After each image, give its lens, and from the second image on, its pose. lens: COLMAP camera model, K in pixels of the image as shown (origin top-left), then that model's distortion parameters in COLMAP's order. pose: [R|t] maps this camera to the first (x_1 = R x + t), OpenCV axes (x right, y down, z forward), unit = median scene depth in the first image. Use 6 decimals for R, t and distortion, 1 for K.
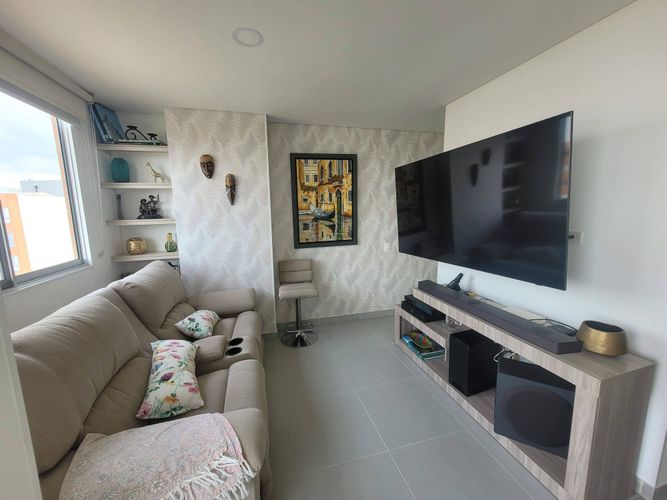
lens RADIAL K [[264.5, 0, 334.5], [0, 264.5, 249.4], [0, 0, 1]] dist [0.000585, 0.000234]
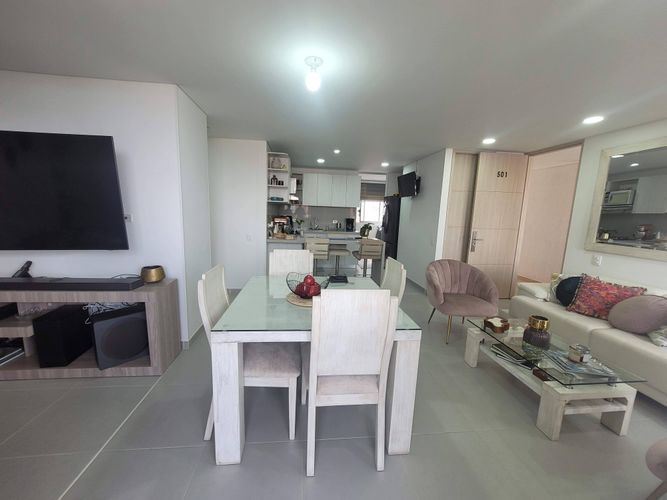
lens RADIAL K [[264.5, 0, 334.6], [0, 264.5, 250.8], [0, 0, 1]] dist [0.000585, 0.000234]
pose [[0.165603, -0.129753, 0.977619, -0.286286], [0.110231, 0.987530, 0.112396, 0.062497], [-0.980013, 0.089151, 0.177841, -0.296501]]
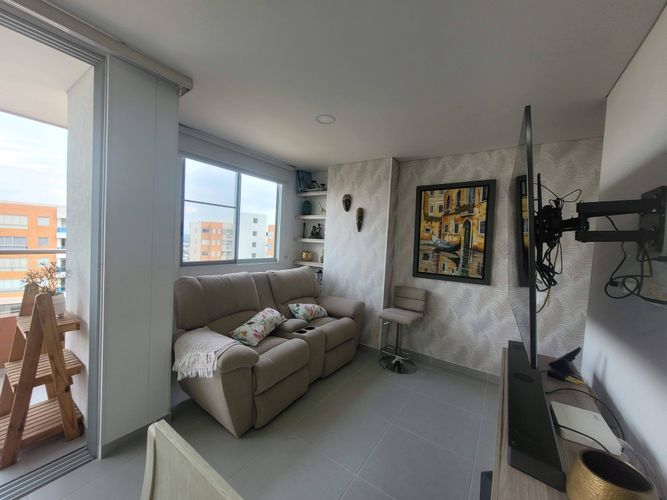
lens RADIAL K [[264.5, 0, 320.8], [0, 264.5, 249.3], [0, 0, 1]] dist [0.000585, 0.000234]
pose [[0.628889, 0.085248, -0.772808, 0.481975], [-0.176877, 0.983595, -0.035437, -0.009266], [0.757109, 0.158978, 0.633650, 0.080128]]
